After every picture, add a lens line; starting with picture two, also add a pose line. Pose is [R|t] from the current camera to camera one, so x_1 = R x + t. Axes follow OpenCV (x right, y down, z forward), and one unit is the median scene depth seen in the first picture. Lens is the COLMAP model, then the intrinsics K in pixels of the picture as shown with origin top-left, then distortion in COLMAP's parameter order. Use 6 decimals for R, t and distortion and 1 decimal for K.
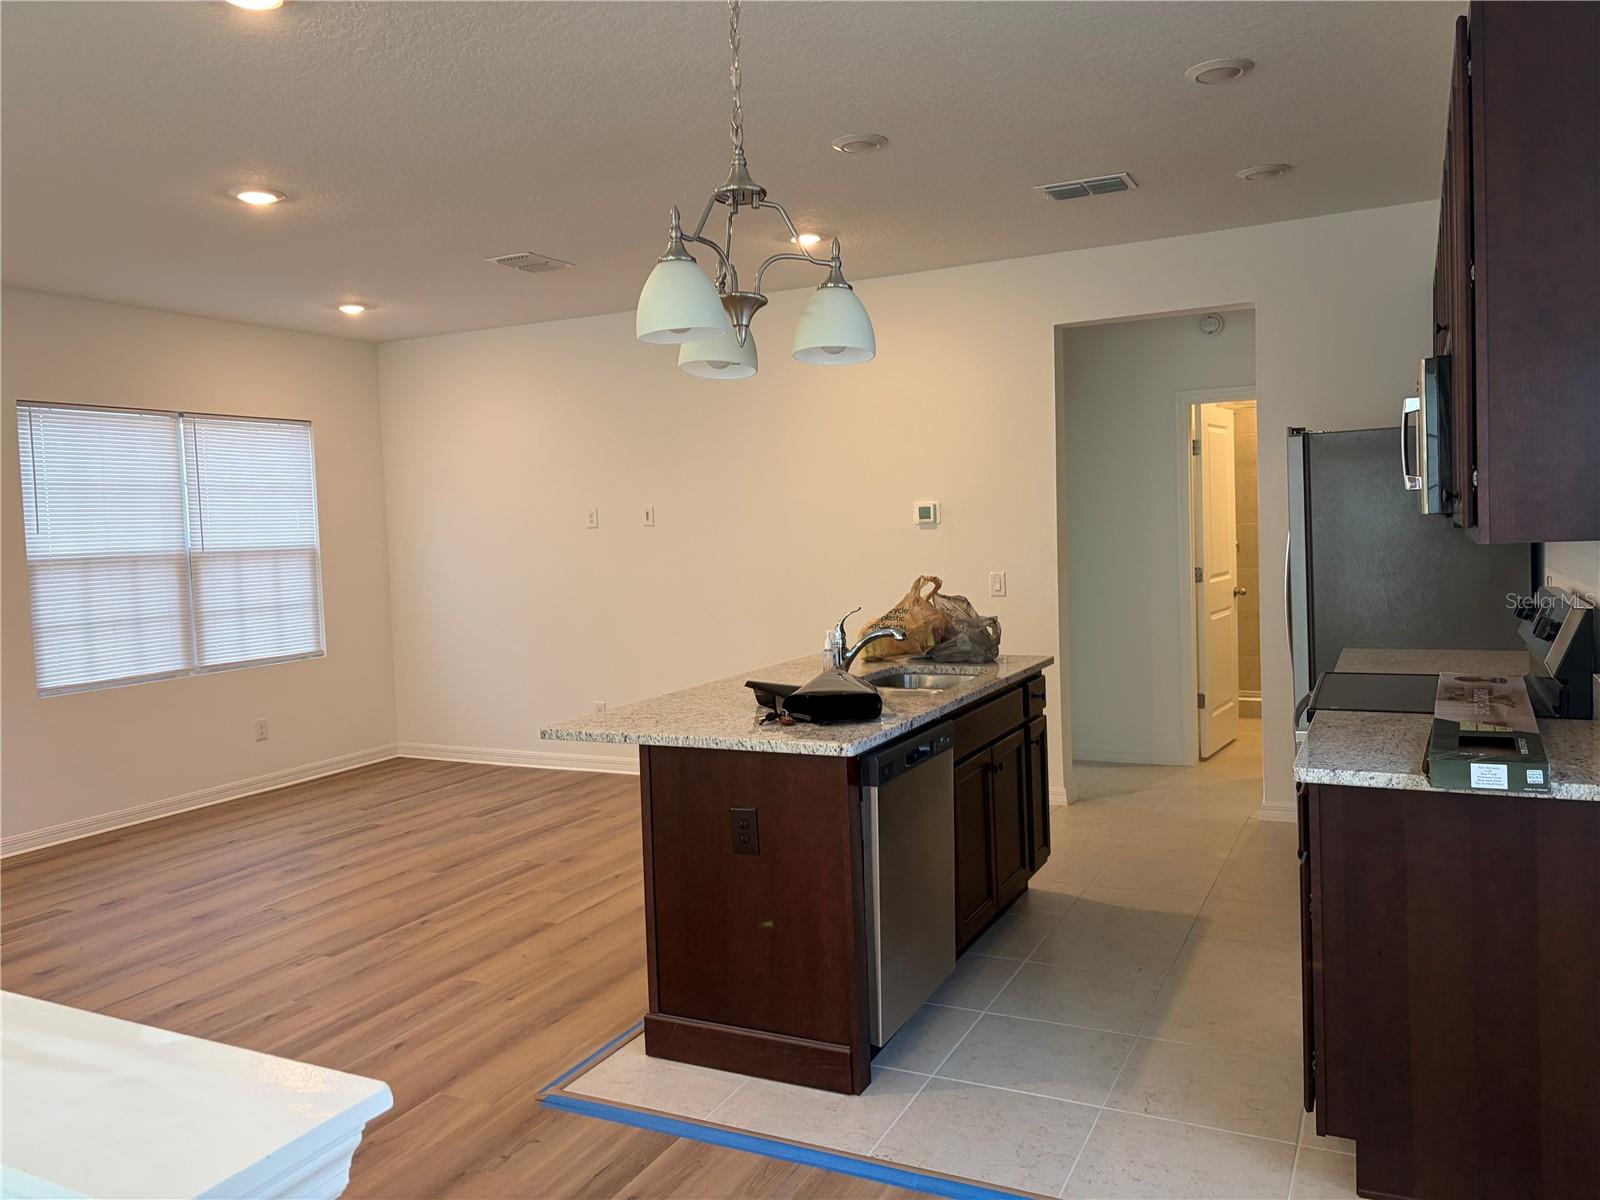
lens RADIAL K [[1216.4, 0, 799.7], [0, 1216.4, 593.3], [0, 0, 1]] dist [0.026819, -0.003499]
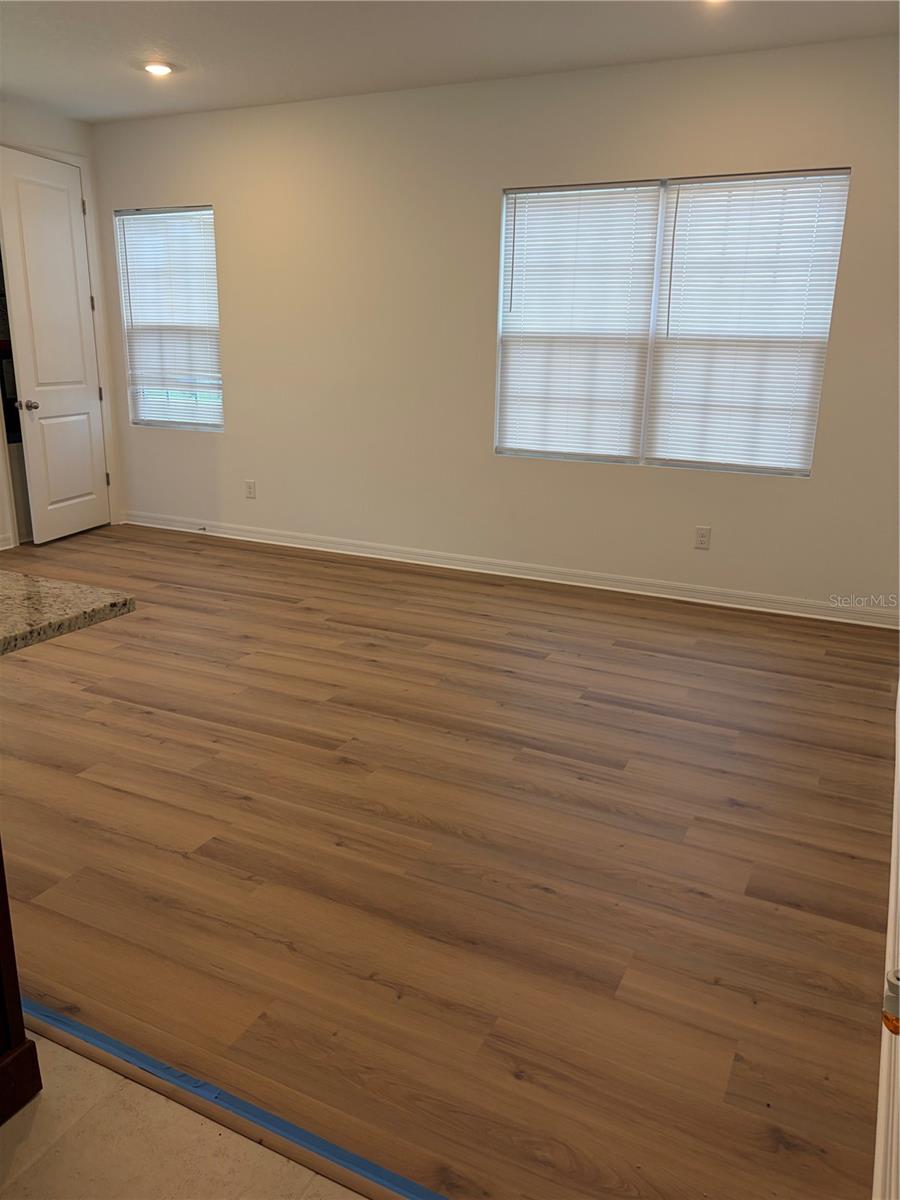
lens RADIAL K [[912.3, 0, 450.1], [0, 912.3, 608.2], [0, 0, 1]] dist [0.026819, -0.003499]
pose [[-0.009592, 0.320835, -0.947087, 0.284038], [-0.073013, 0.944377, 0.320657, -0.055833], [0.997285, 0.072225, 0.014367, 0.914157]]
